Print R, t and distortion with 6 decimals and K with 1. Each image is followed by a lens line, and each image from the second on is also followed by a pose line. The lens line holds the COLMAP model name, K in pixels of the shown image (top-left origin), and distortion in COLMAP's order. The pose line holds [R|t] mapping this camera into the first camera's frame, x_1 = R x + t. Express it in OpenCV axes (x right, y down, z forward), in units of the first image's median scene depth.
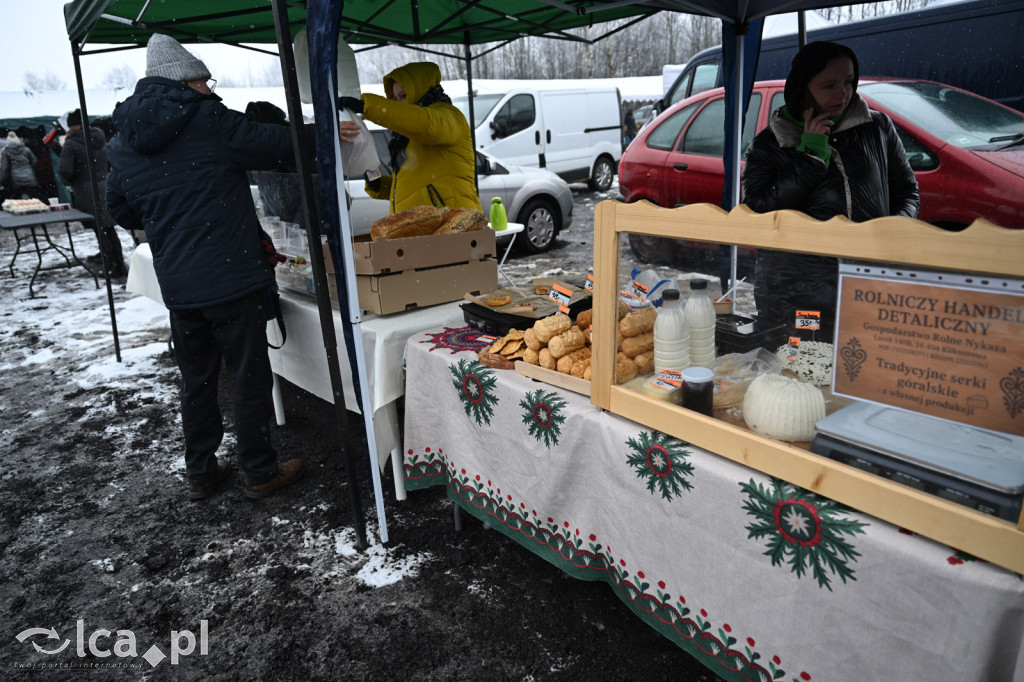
lens RADIAL K [[722.5, 0, 512.2], [0, 722.5, 385.8], [0, 0, 1]] dist [-0.000789, -0.000114]
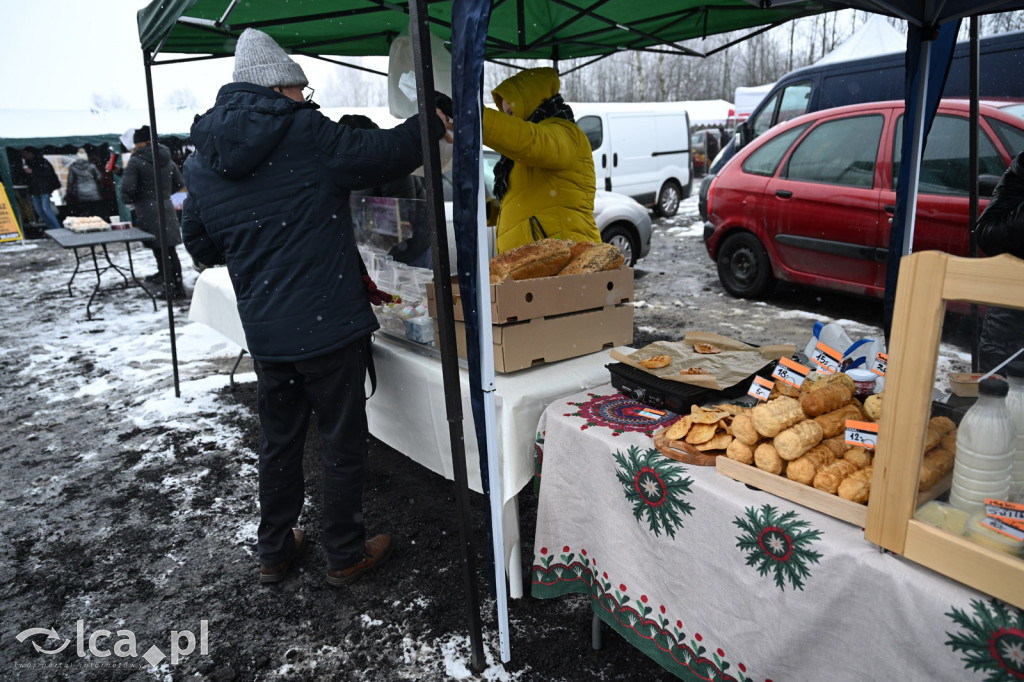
lens RADIAL K [[722.5, 0, 512.2], [0, 722.5, 385.8], [0, 0, 1]] dist [-0.000789, -0.000114]
pose [[0.998216, 0.028310, -0.052560, -0.109508], [-0.029812, 0.999163, -0.028026, -0.051868], [0.051722, 0.029543, 0.998224, 0.160032]]
